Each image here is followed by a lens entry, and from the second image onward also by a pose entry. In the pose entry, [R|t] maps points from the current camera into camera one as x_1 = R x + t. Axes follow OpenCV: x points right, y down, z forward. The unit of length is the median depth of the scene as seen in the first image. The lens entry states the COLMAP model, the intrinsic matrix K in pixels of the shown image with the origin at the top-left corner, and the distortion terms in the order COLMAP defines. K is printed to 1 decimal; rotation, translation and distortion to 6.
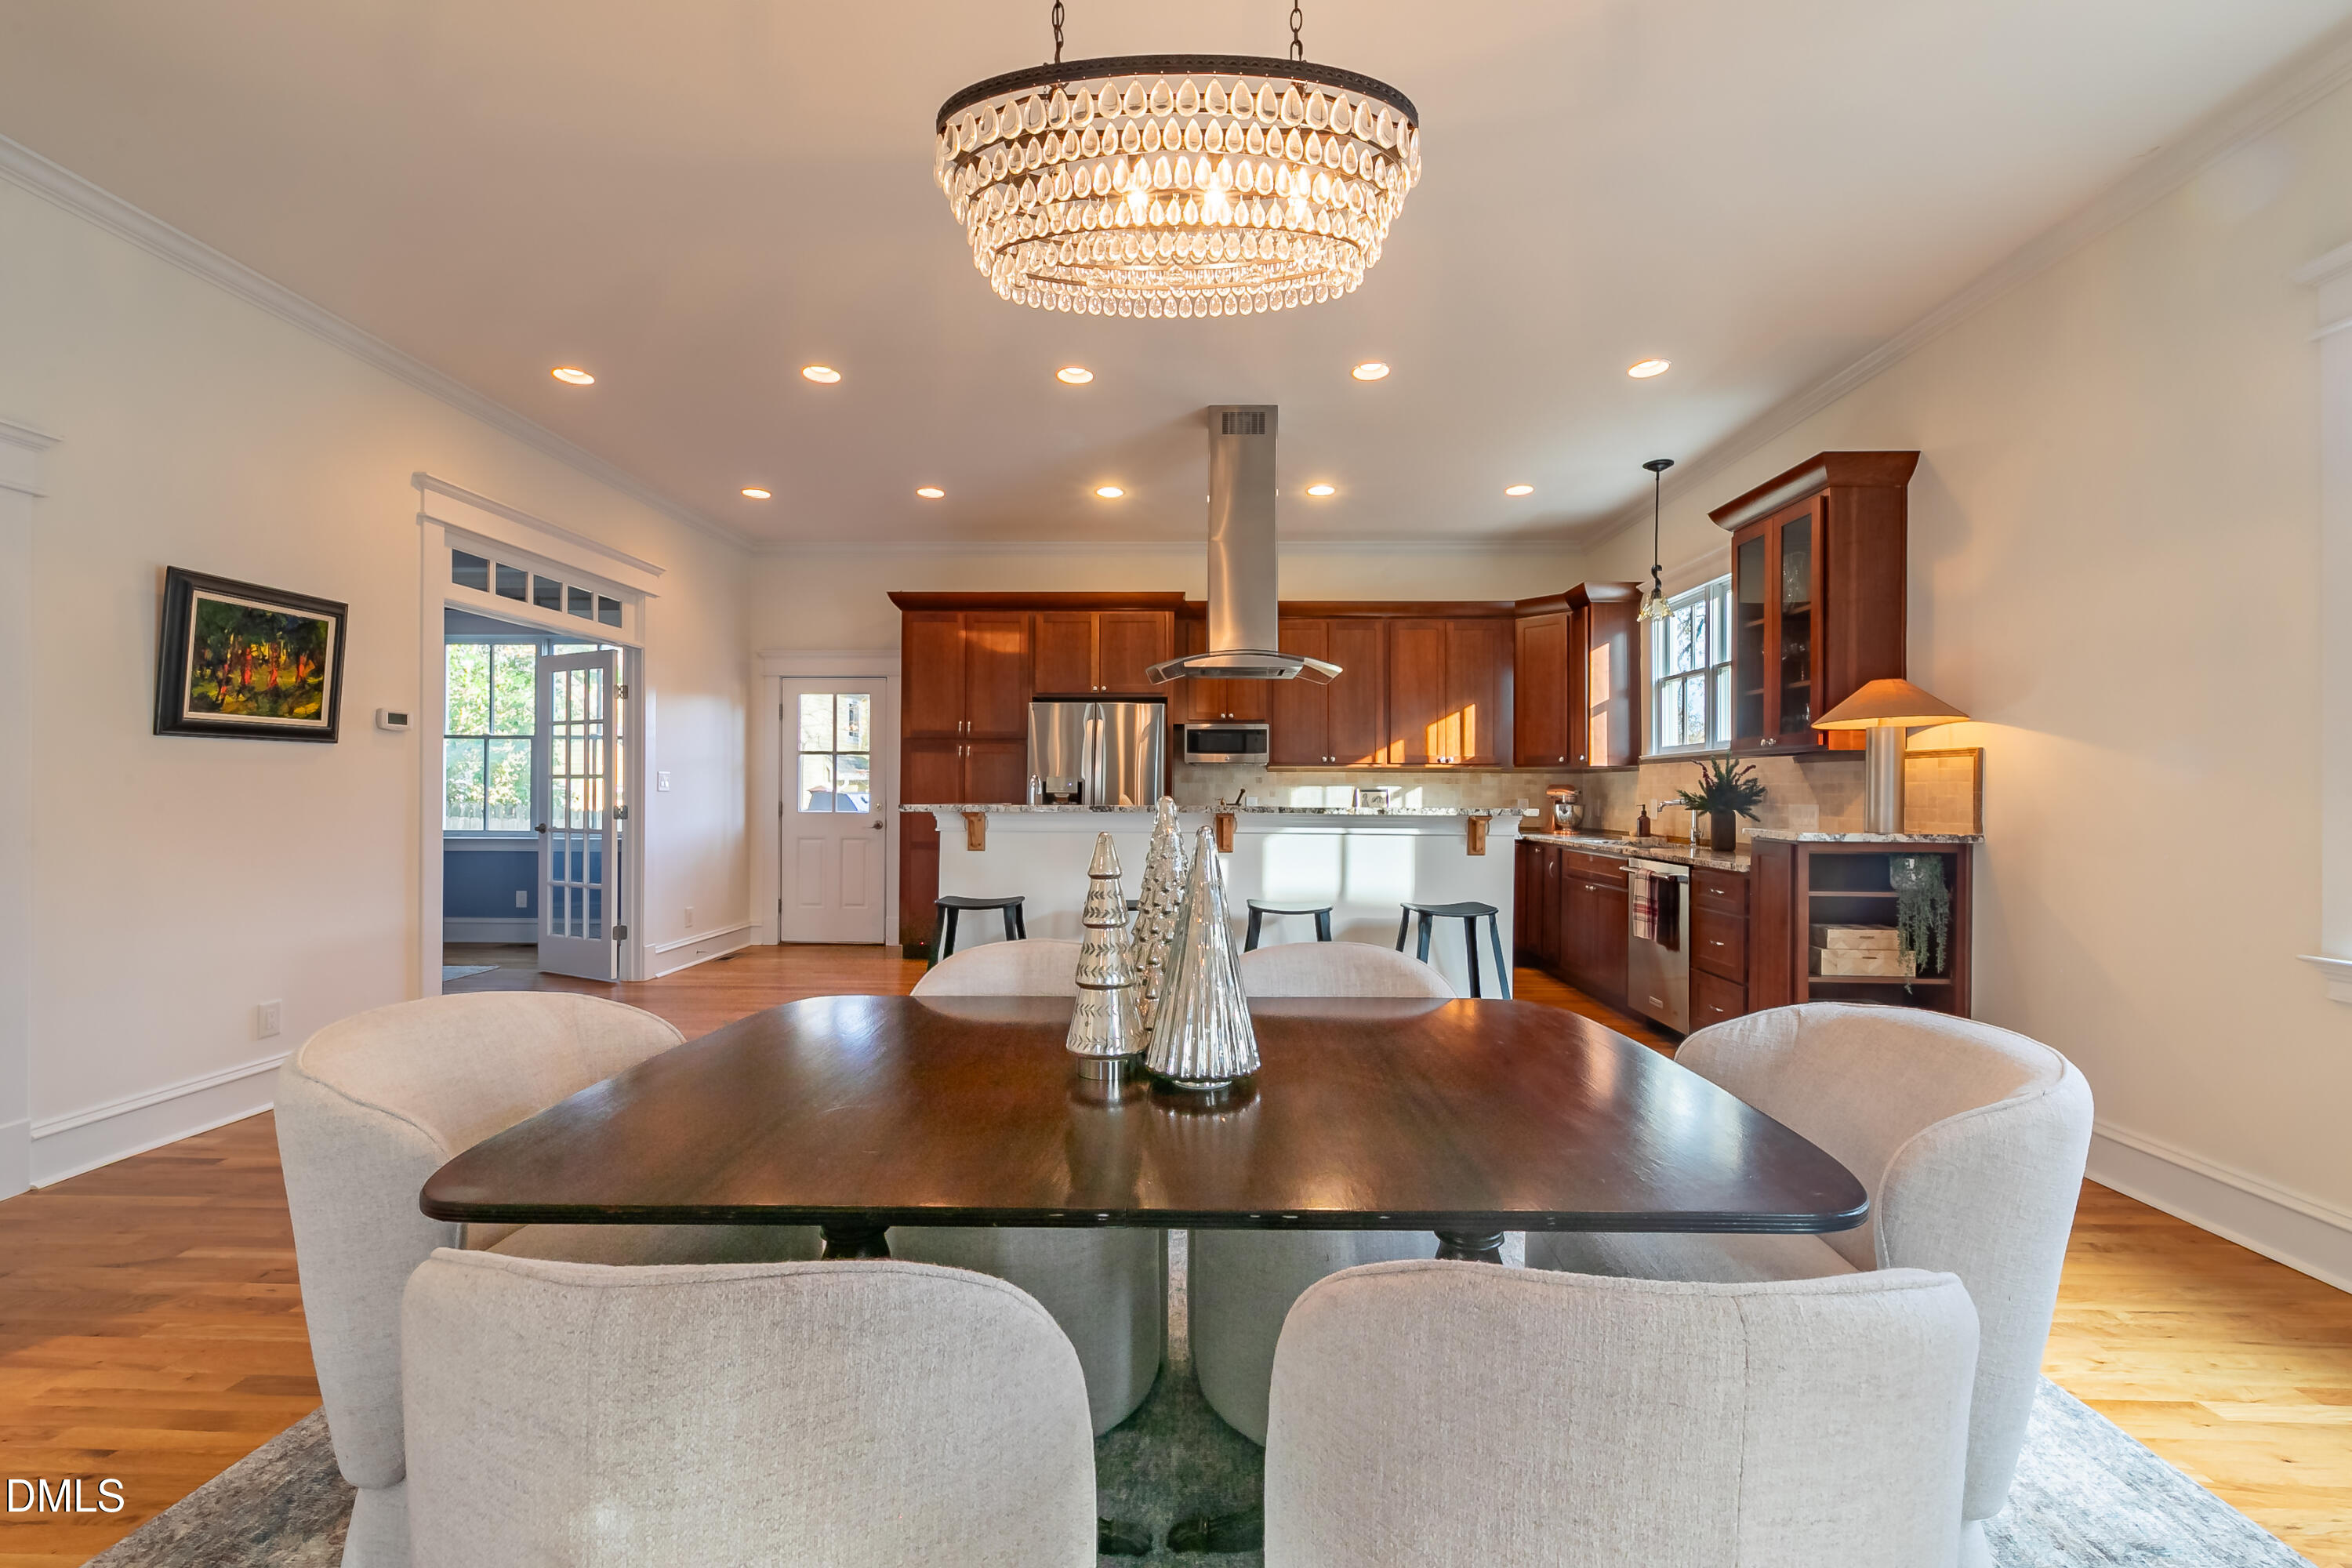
lens RADIAL K [[950.8, 0, 1177.1], [0, 950.8, 781.0], [0, 0, 1]] dist [0.000317, -0.000574]
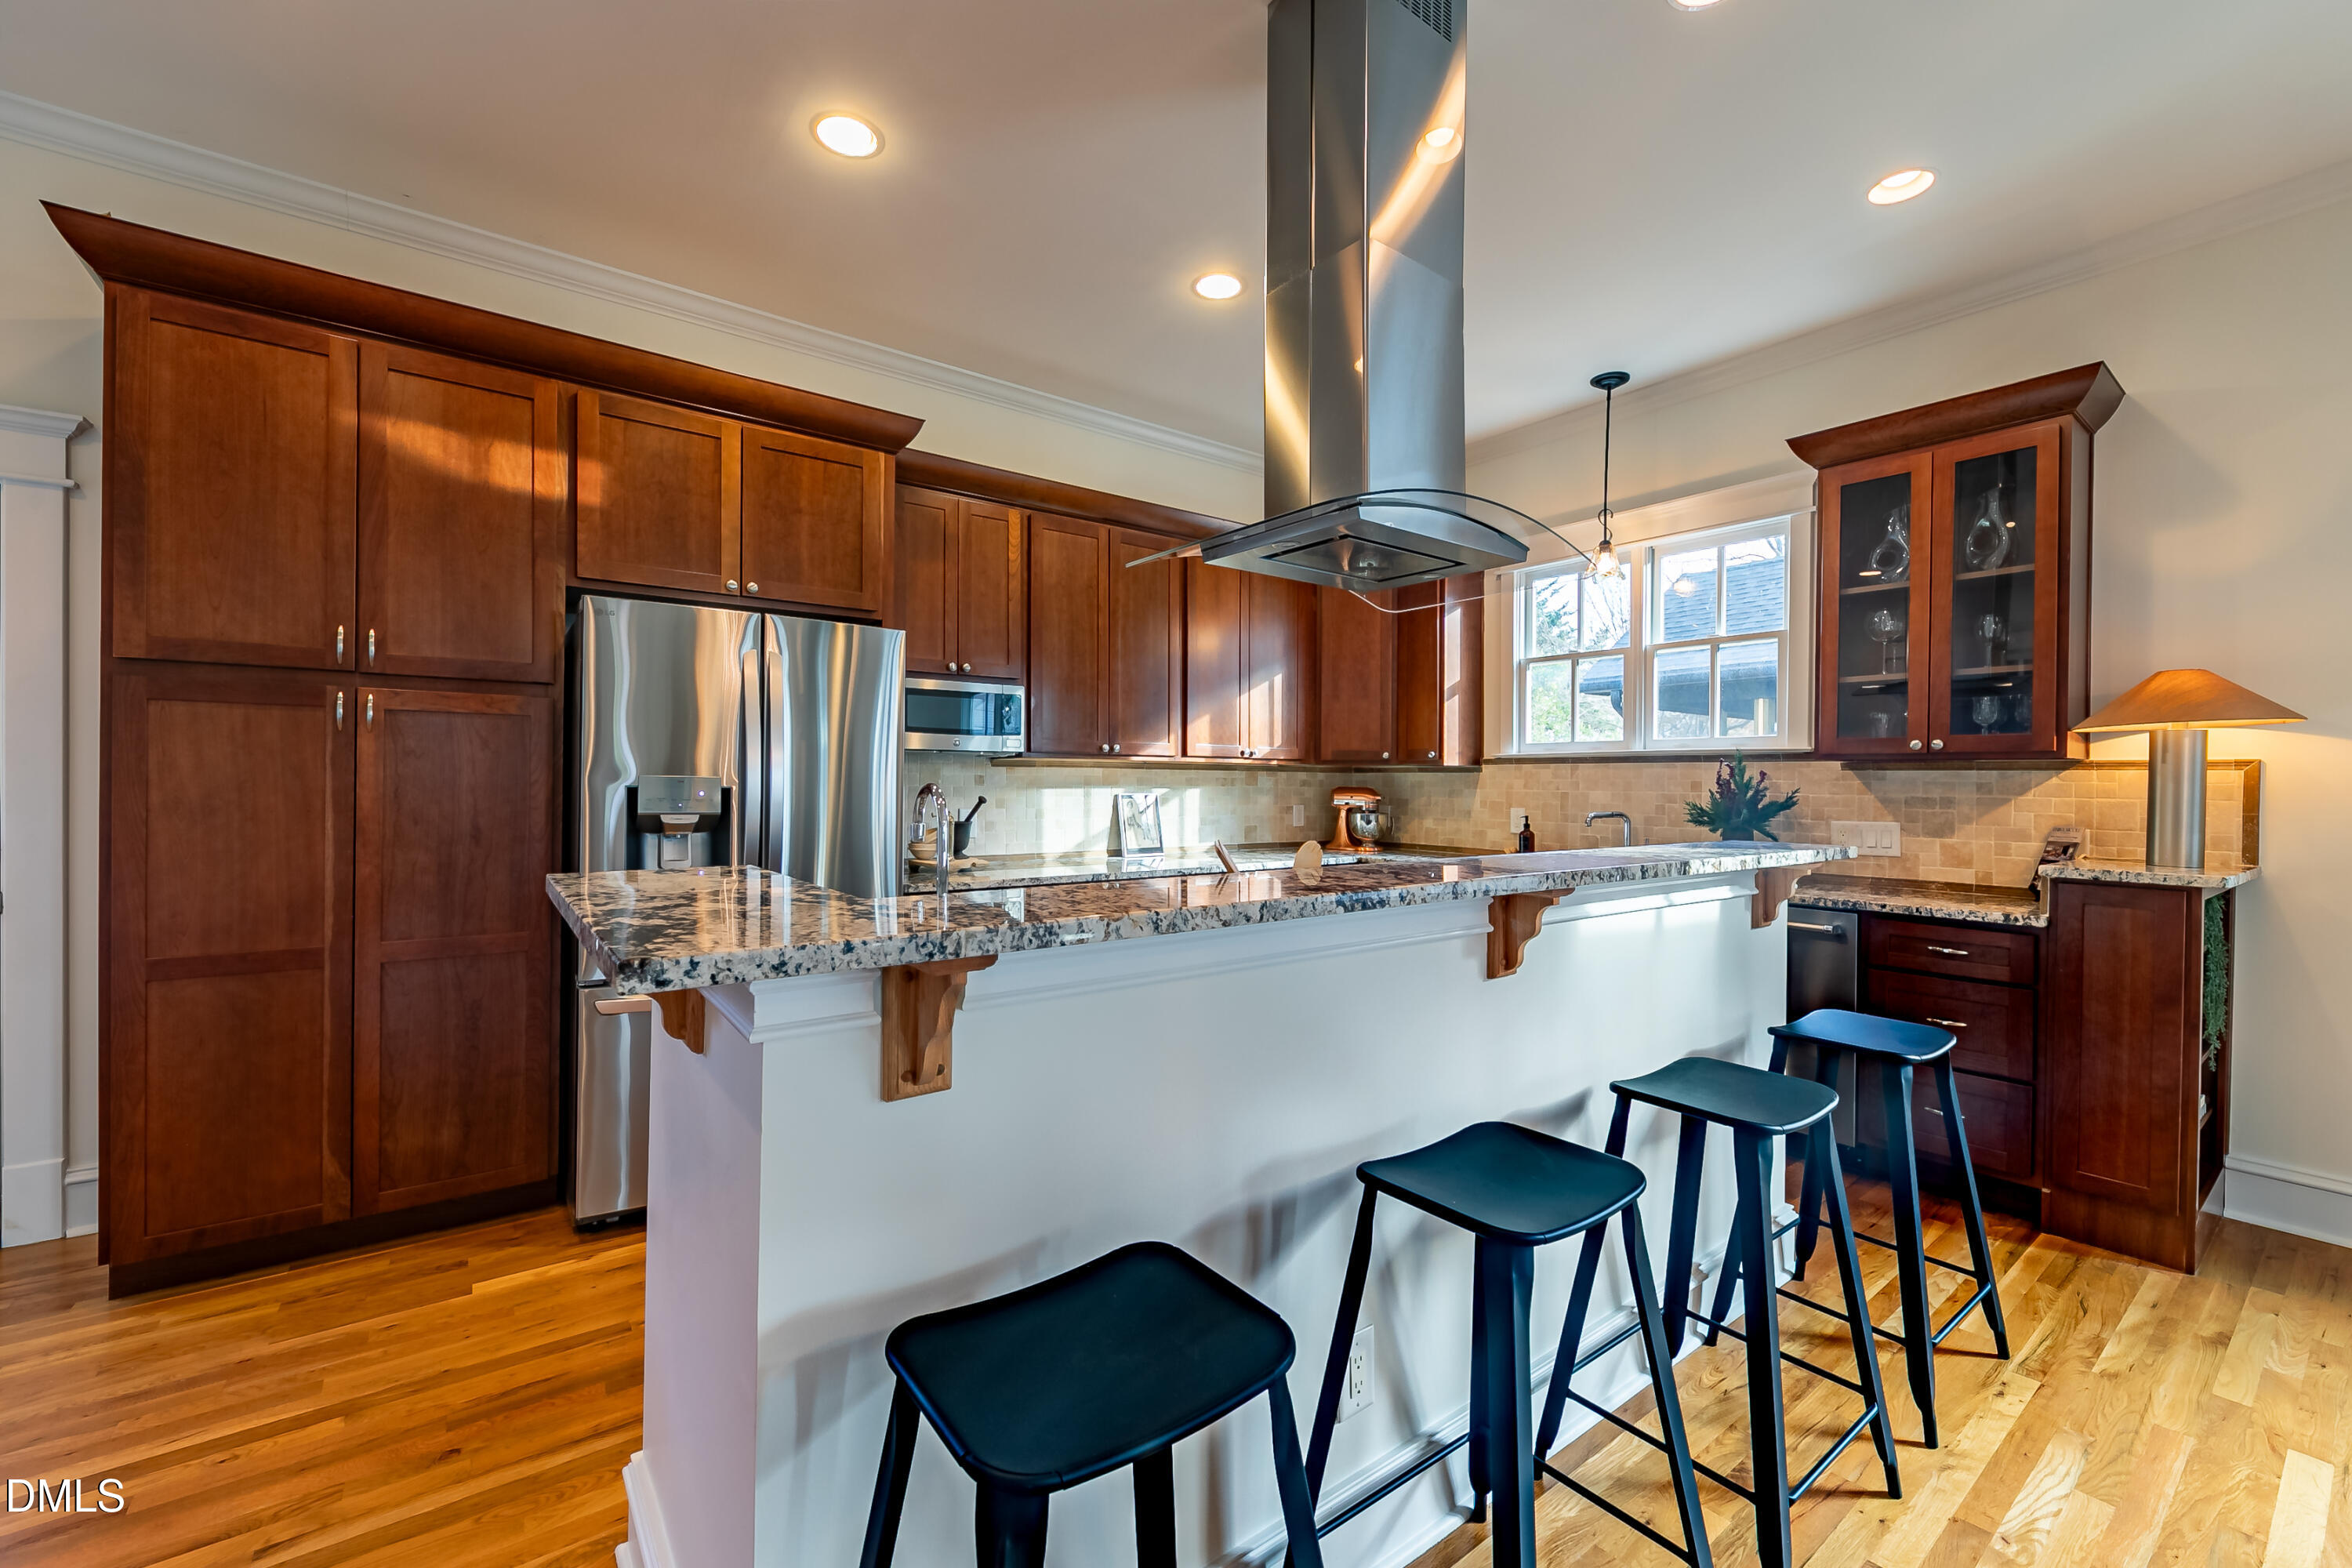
lens RADIAL K [[950.8, 0, 1185.1], [0, 950.8, 785.2], [0, 0, 1]] dist [0.000317, -0.000574]
pose [[0.777805, -0.002453, 0.628501, -0.215283], [-0.010092, 0.999815, 0.016391, -0.009891], [-0.628425, -0.019092, 0.777636, 0.522788]]
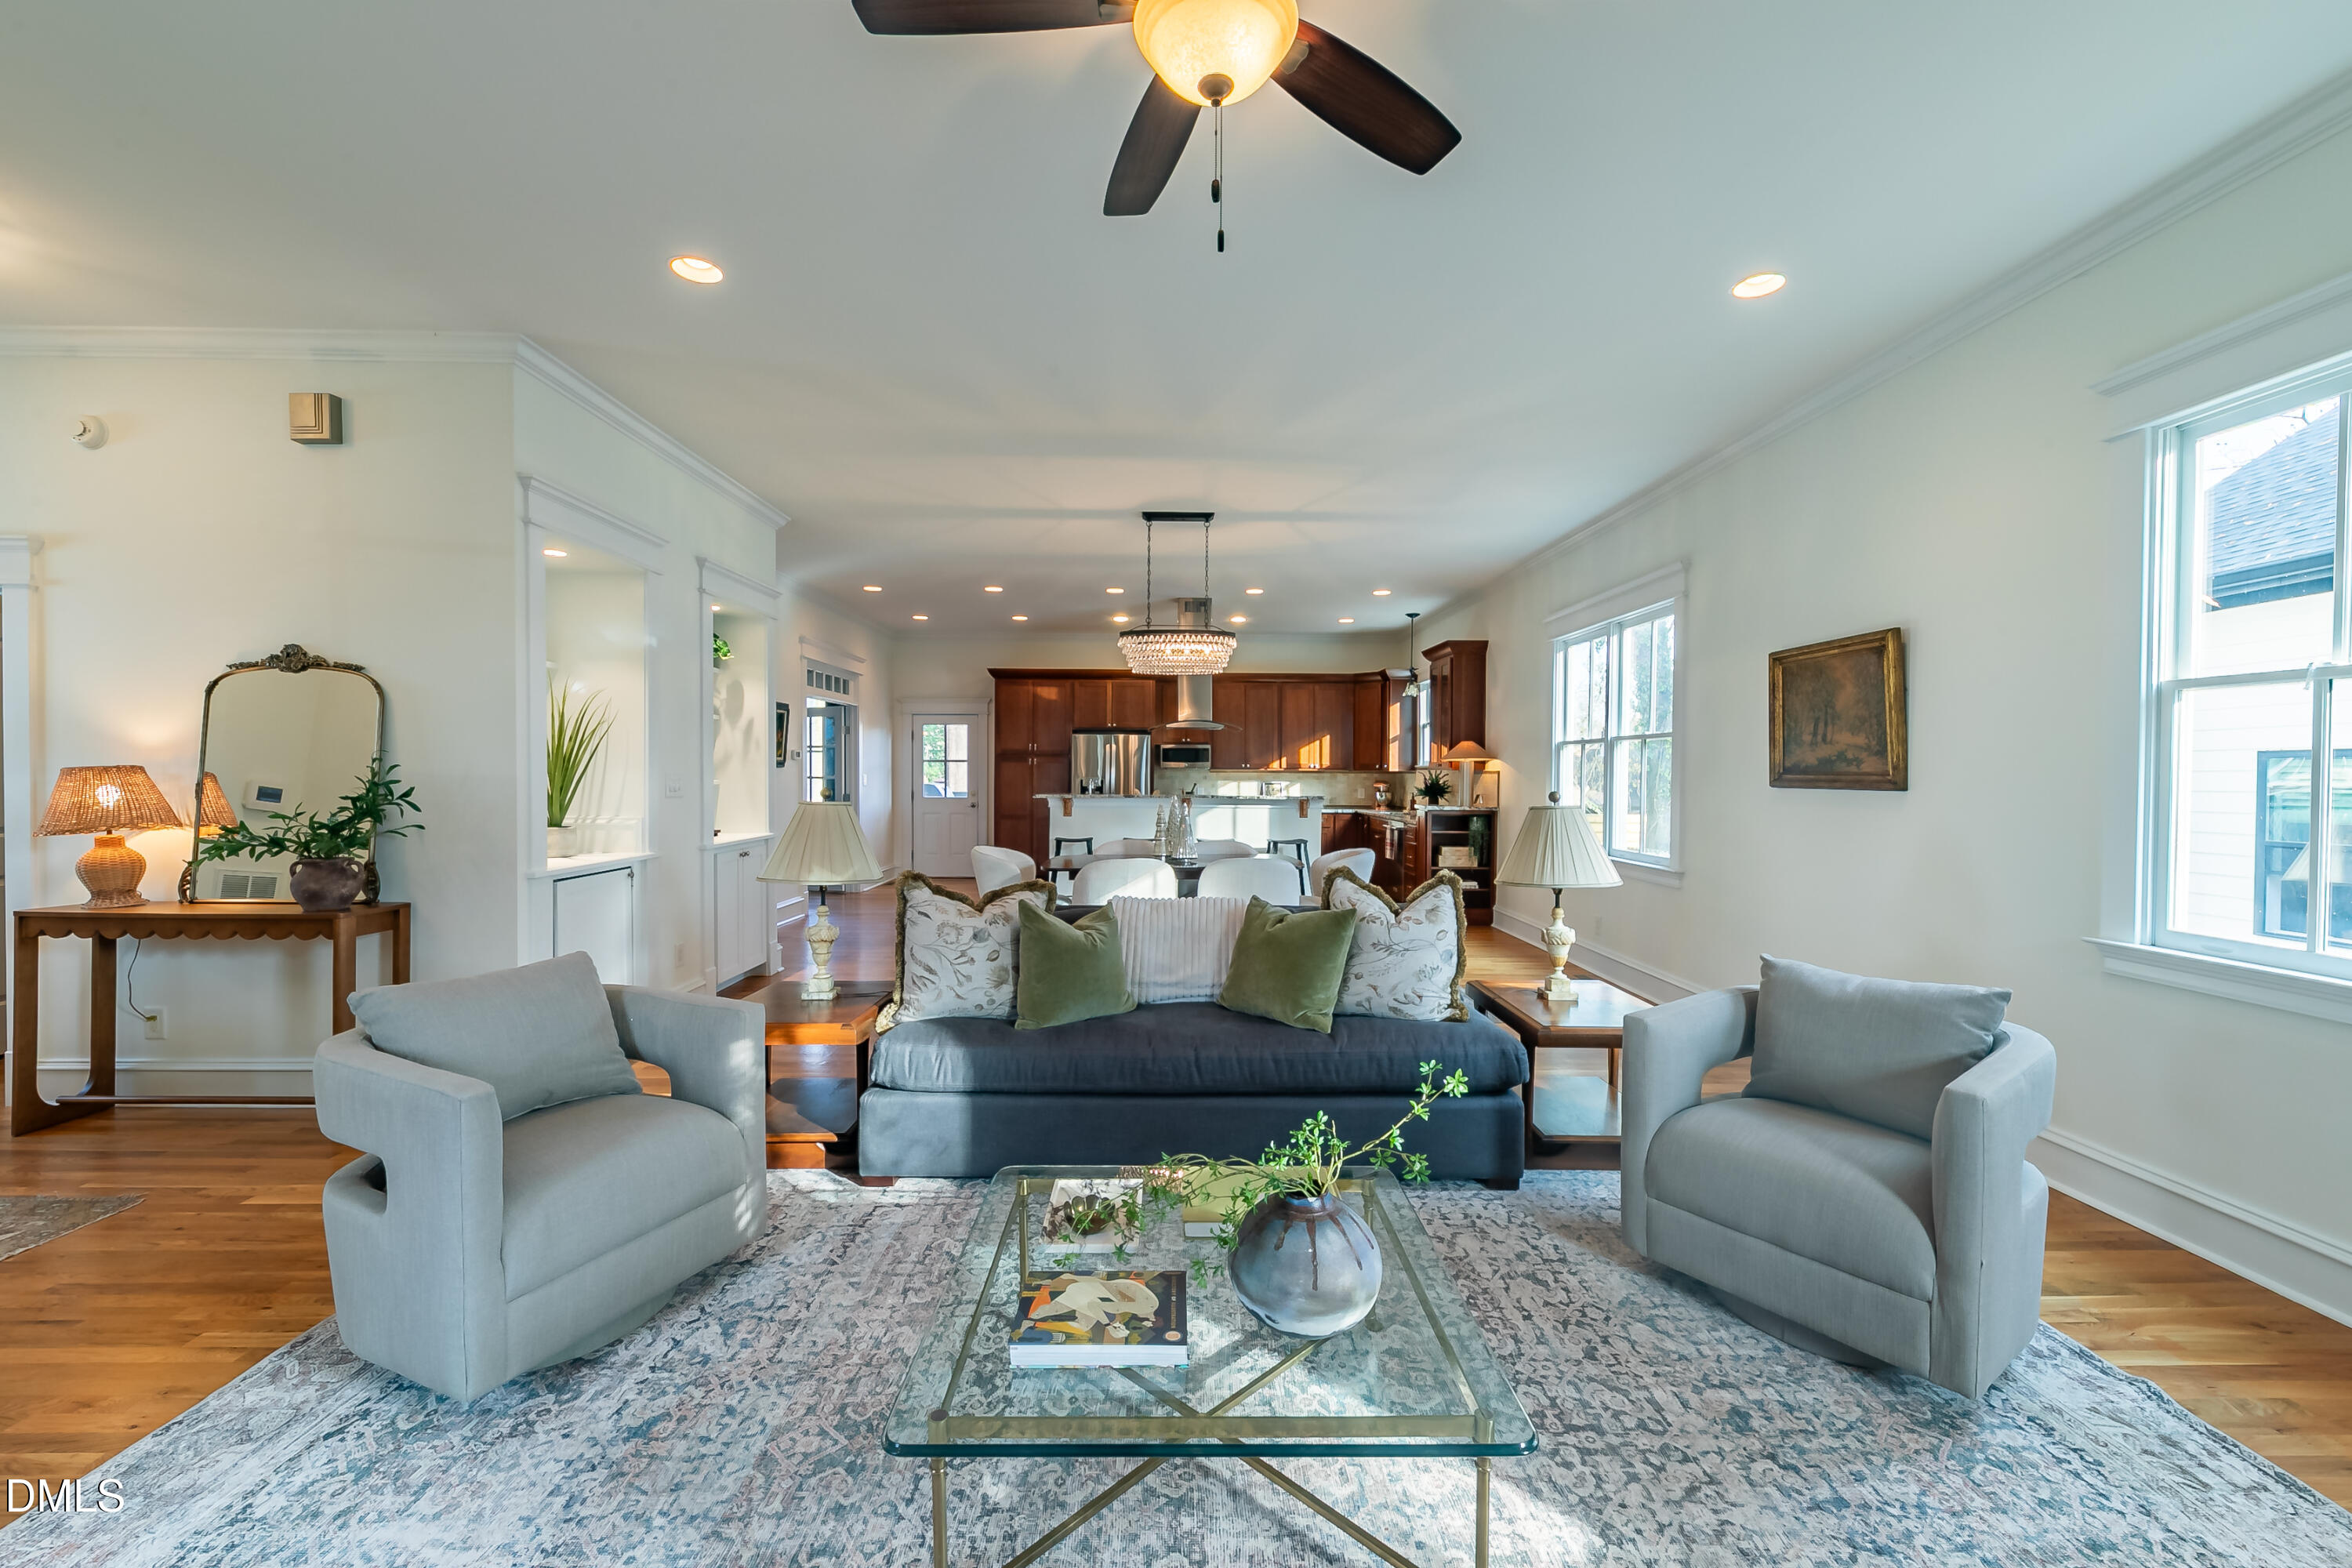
lens RADIAL K [[950.8, 0, 1177.1], [0, 950.8, 782.6], [0, 0, 1]] dist [0.000317, -0.000574]
pose [[0.998851, 0.000436, 0.047921, -0.048279], [-0.001342, 0.999821, 0.018867, -0.027761], [-0.047905, -0.018909, 0.998673, -0.758705]]
